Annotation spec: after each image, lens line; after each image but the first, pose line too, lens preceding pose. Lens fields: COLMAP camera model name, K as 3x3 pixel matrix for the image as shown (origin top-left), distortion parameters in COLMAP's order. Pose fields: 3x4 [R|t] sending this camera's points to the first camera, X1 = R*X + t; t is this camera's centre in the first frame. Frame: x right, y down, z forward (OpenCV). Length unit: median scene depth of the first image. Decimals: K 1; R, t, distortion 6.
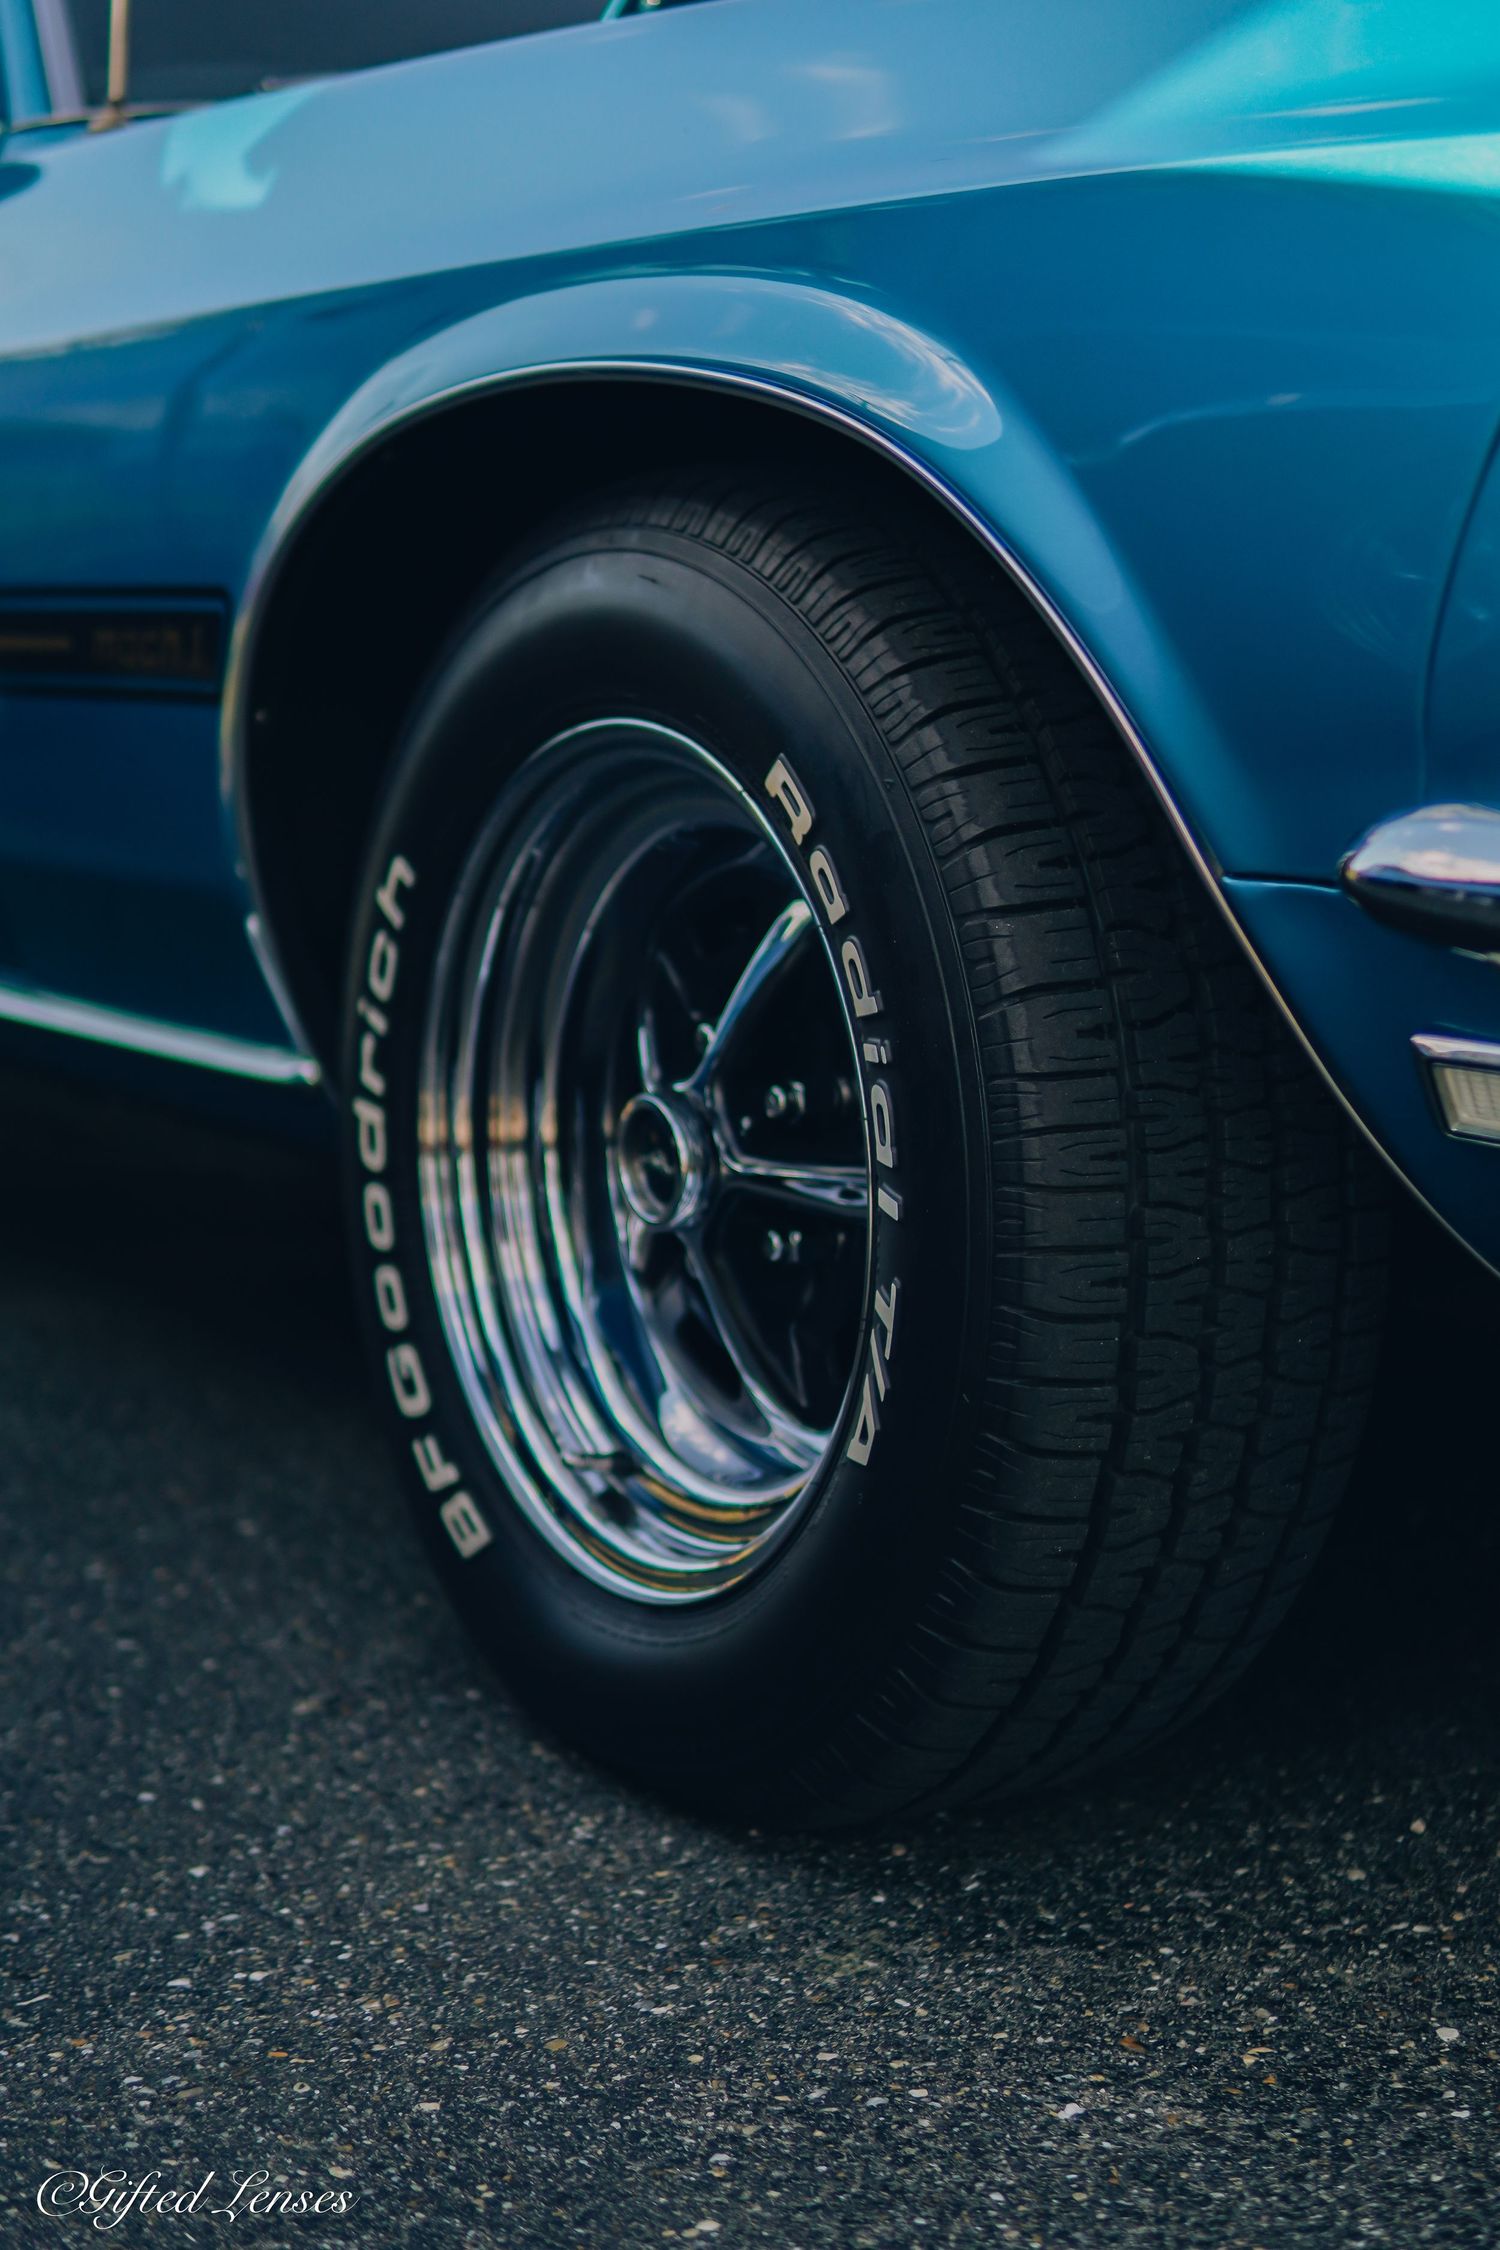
lens RADIAL K [[2984.3, 0, 750.0], [0, 2984.3, 1125.0], [0, 0, 1]] dist [-0.161498, -0.058620]
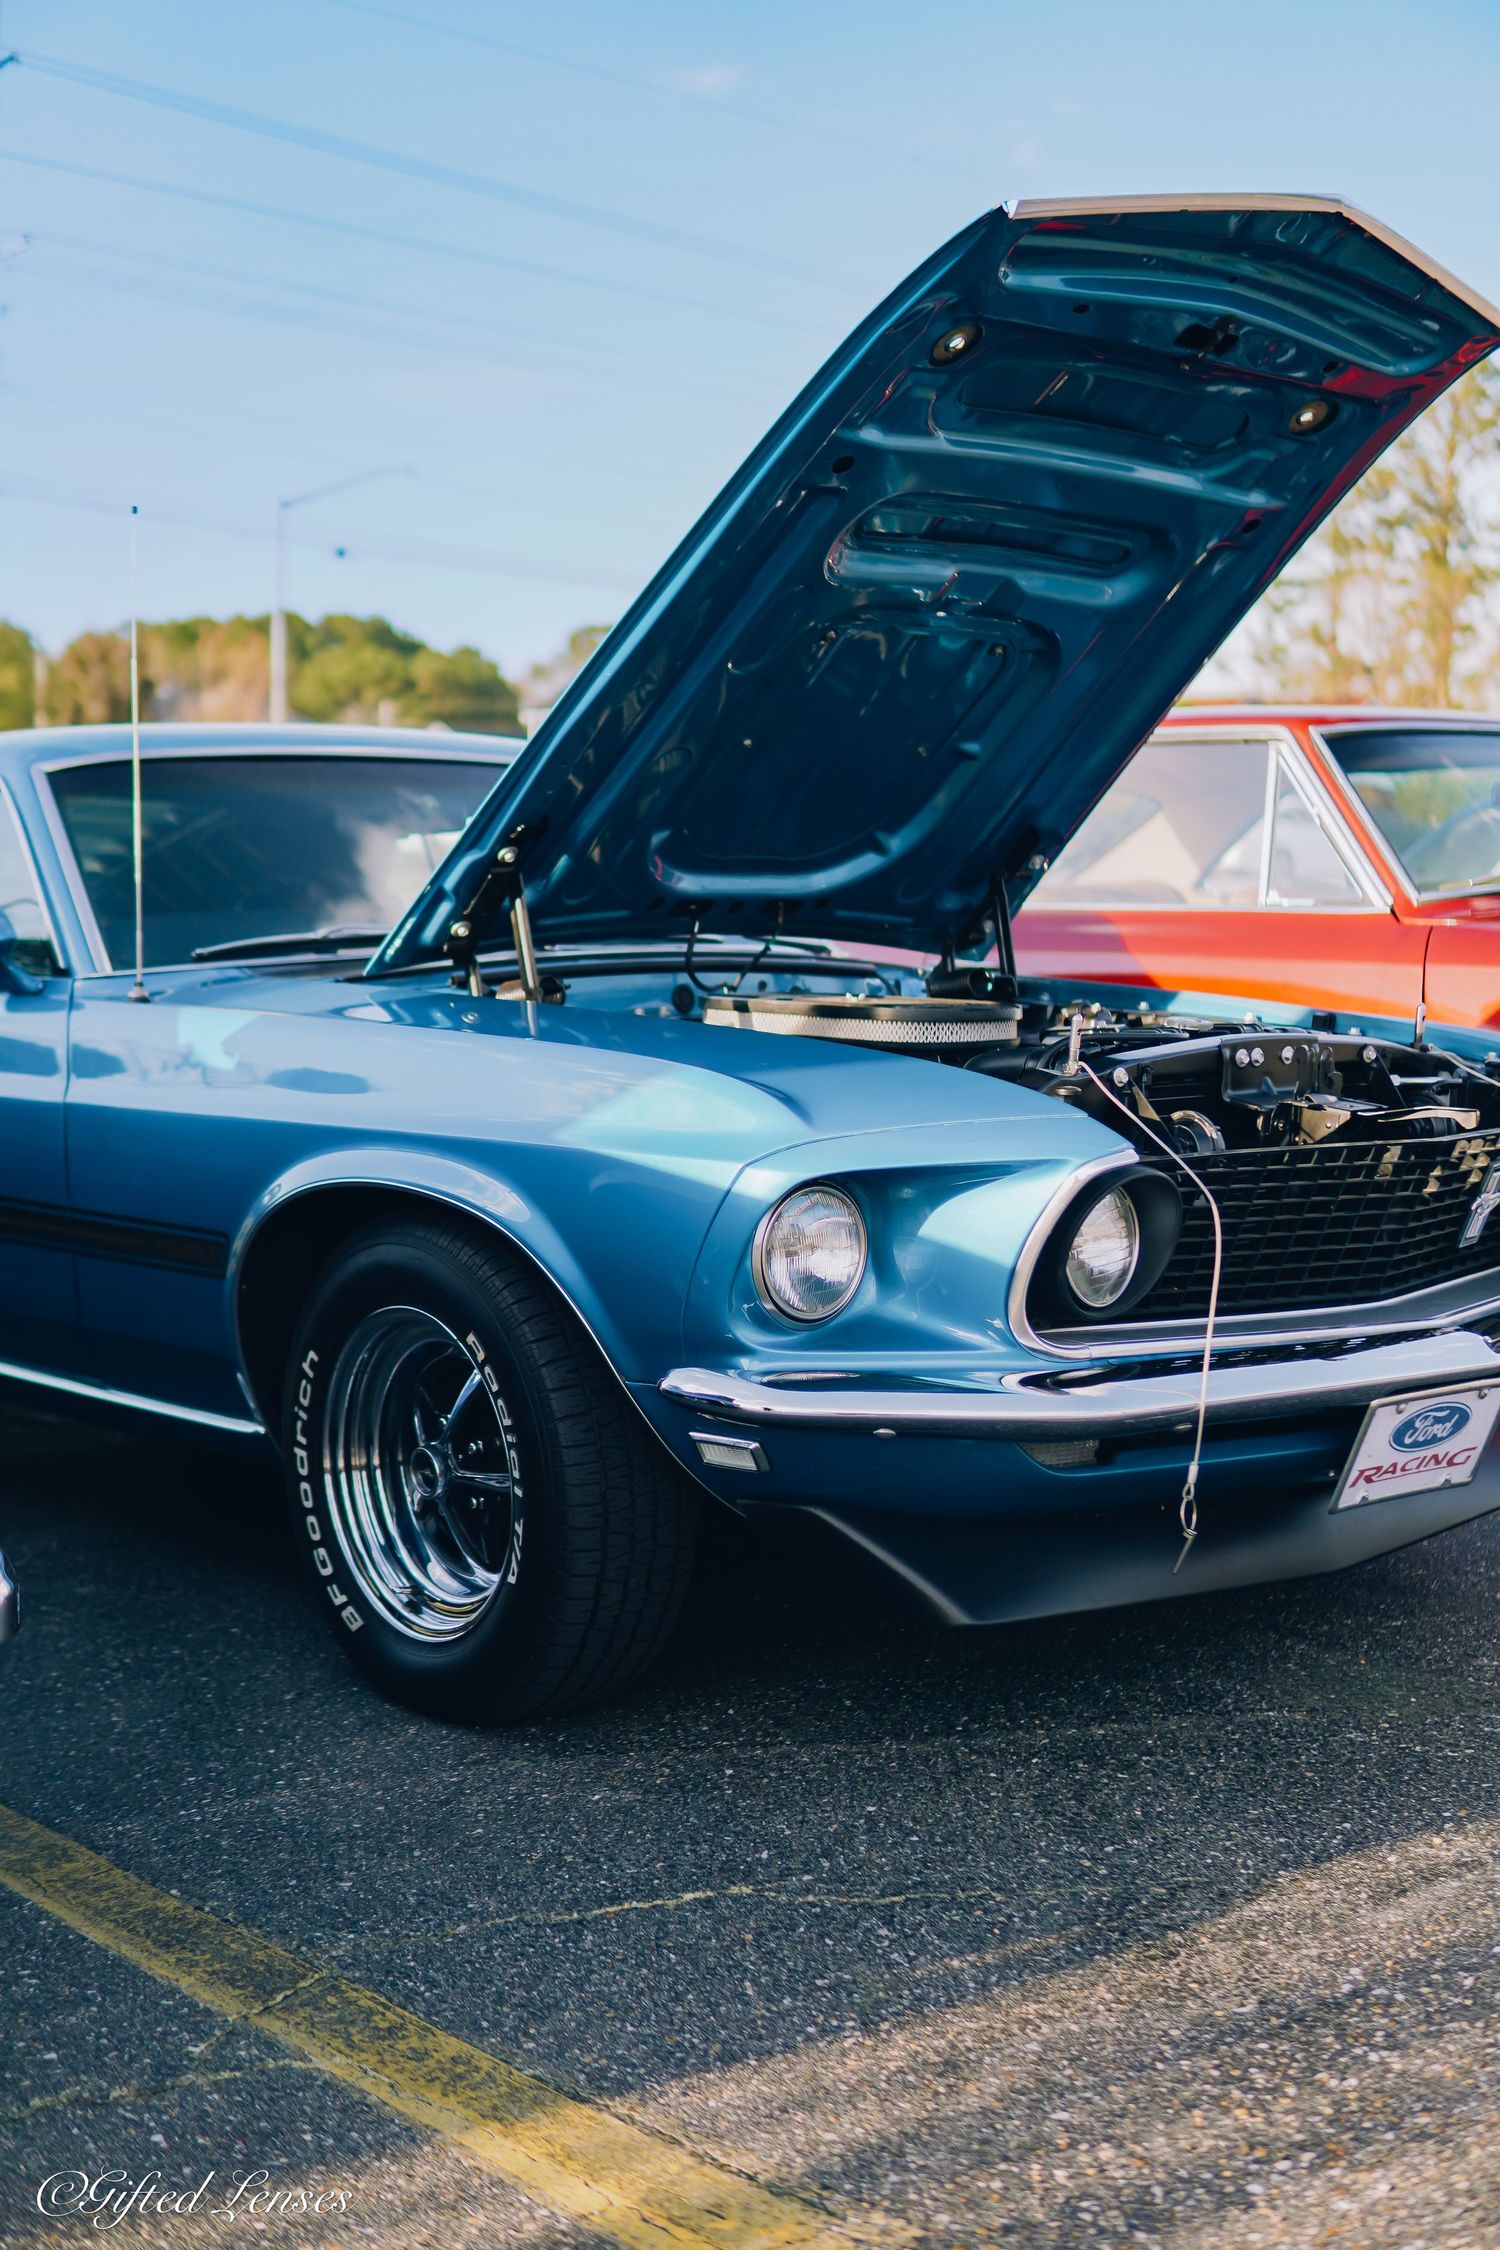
lens RADIAL K [[2968.3, 0, 750.0], [0, 2968.3, 1125.0], [0, 0, 1]] dist [-0.205913, -0.082941]
pose [[0.989492, -0.039683, 0.139032, -0.101258], [0.046348, 0.997910, -0.045034, -0.166261], [-0.136955, 0.051005, 0.989263, -1.647647]]
